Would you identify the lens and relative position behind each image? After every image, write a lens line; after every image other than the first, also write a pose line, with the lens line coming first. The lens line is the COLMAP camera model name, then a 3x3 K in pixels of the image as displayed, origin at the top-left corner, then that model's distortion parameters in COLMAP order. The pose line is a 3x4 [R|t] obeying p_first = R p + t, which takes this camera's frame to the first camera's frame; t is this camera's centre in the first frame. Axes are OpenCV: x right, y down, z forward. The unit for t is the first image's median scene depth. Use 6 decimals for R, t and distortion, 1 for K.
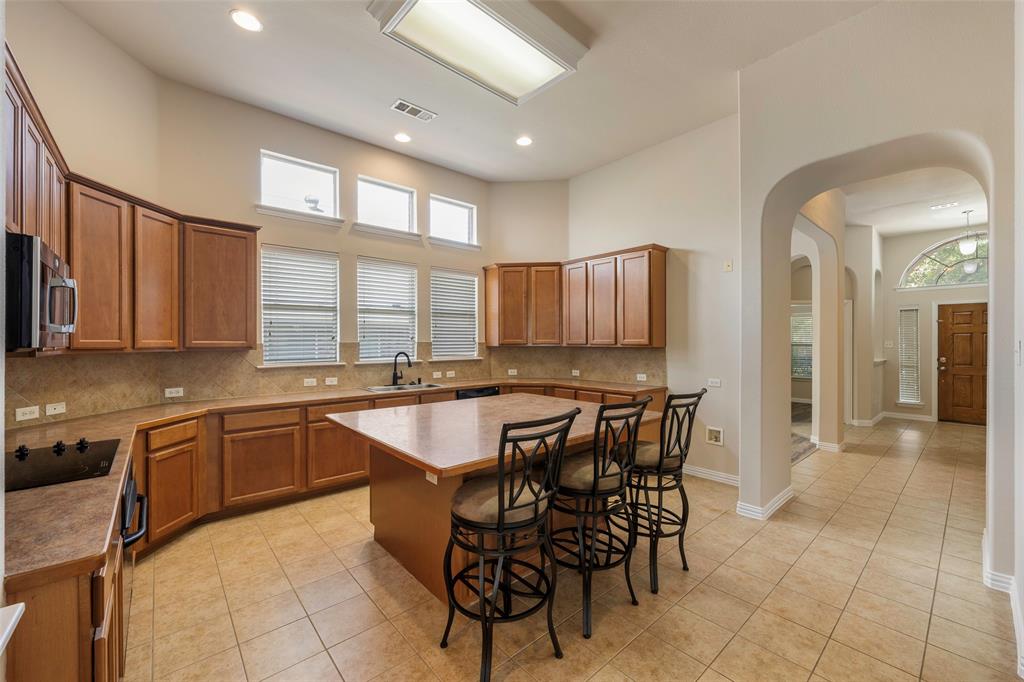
lens RADIAL K [[404.9, 0, 507.8], [0, 404.9, 341.7], [0, 0, 1]] dist [-0.000783, -0.000256]
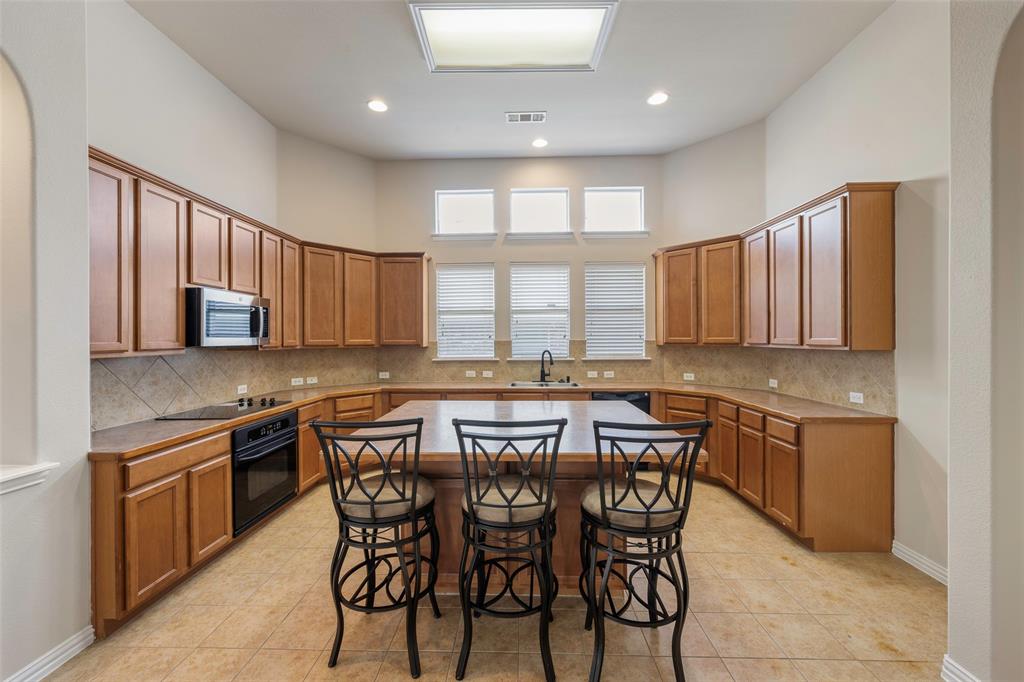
lens RADIAL K [[404.9, 0, 507.8], [0, 404.9, 341.7], [0, 0, 1]] dist [-0.000783, -0.000256]
pose [[0.736313, 0.005758, -0.676616, 0.374476], [0.002246, 0.999937, 0.010953, -0.007760], [0.676637, -0.009585, 0.736254, 0.177197]]
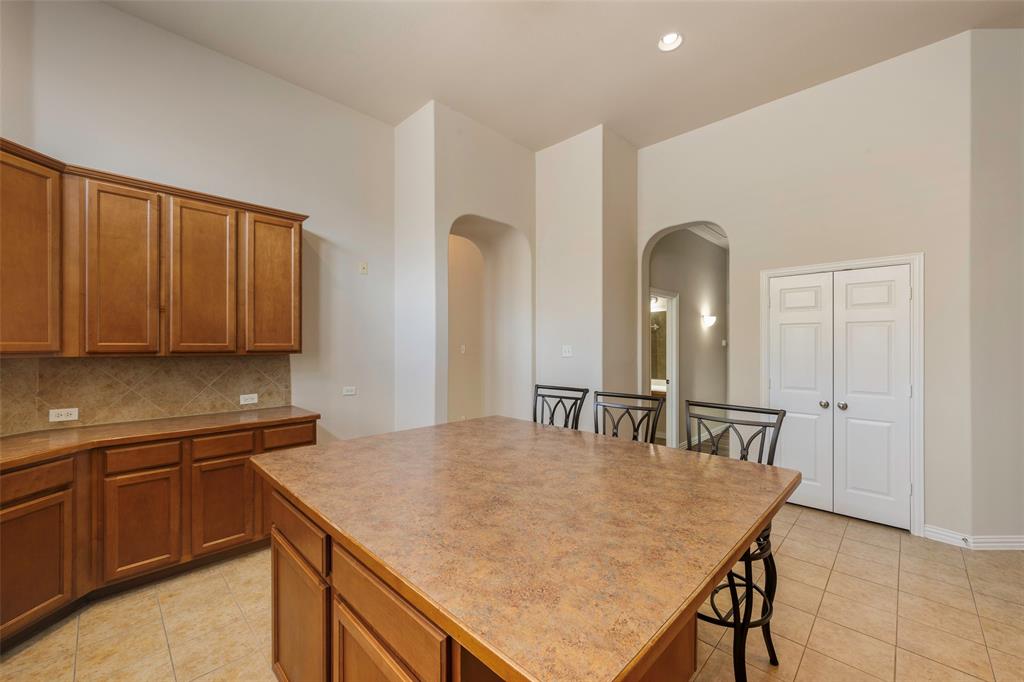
lens RADIAL K [[402.3, 0, 509.1], [0, 402.3, 341.7], [0, 0, 1]] dist [0.000320, 0.000022]
pose [[-0.082283, 0.011382, 0.996544, -0.400601], [0.000206, 0.999935, -0.011403, -0.000822], [-0.996609, -0.000733, -0.082280, 0.650726]]
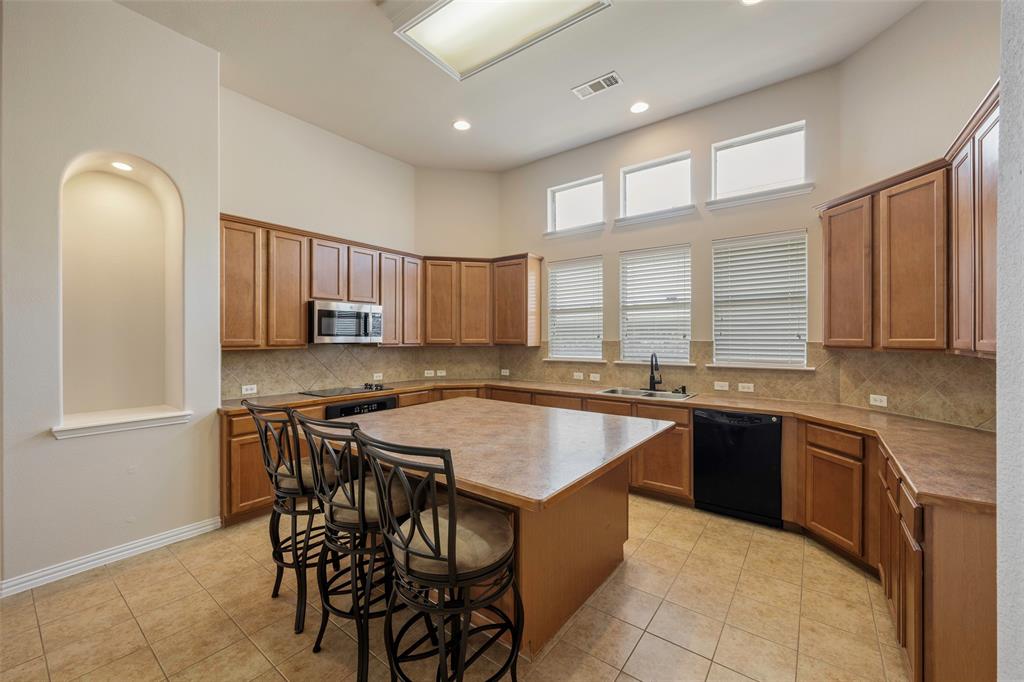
lens RADIAL K [[402.3, 0, 509.1], [0, 402.3, 341.7], [0, 0, 1]] dist [0.000320, 0.000022]
pose [[0.206635, 0.011624, -0.978349, 0.527301], [-0.000781, 0.999931, 0.011715, -0.007917], [0.978418, -0.001657, 0.206630, 0.535176]]
